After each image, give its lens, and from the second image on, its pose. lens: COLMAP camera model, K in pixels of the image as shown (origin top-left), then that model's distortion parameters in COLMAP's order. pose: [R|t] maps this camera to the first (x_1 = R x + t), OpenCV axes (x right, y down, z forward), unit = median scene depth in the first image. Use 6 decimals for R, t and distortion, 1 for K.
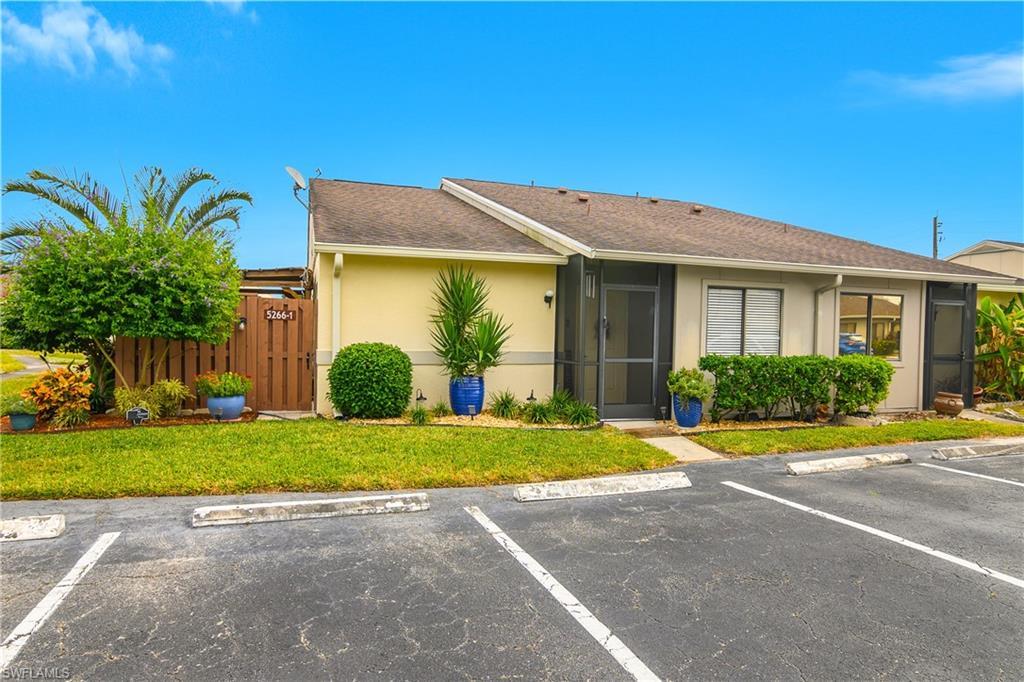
lens RADIAL K [[604.0, 0, 511.8], [0, 604.0, 320.6], [0, 0, 1]] dist [-0.012173, -0.000859]
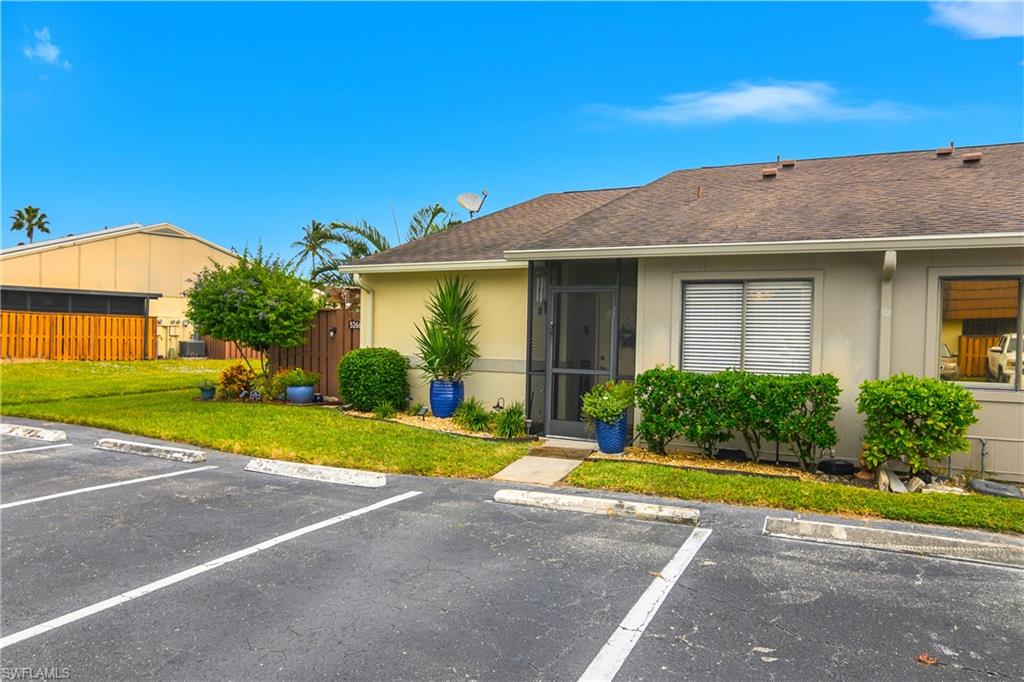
lens RADIAL K [[693.8, 0, 512.0], [0, 693.8, 341.0], [0, 0, 1]] dist [-0.003844, -0.000245]
pose [[0.700407, 0.004968, -0.713727, 0.854584], [0.006909, 0.999882, 0.013740, 0.006290], [0.713710, -0.014555, 0.700290, 0.222793]]
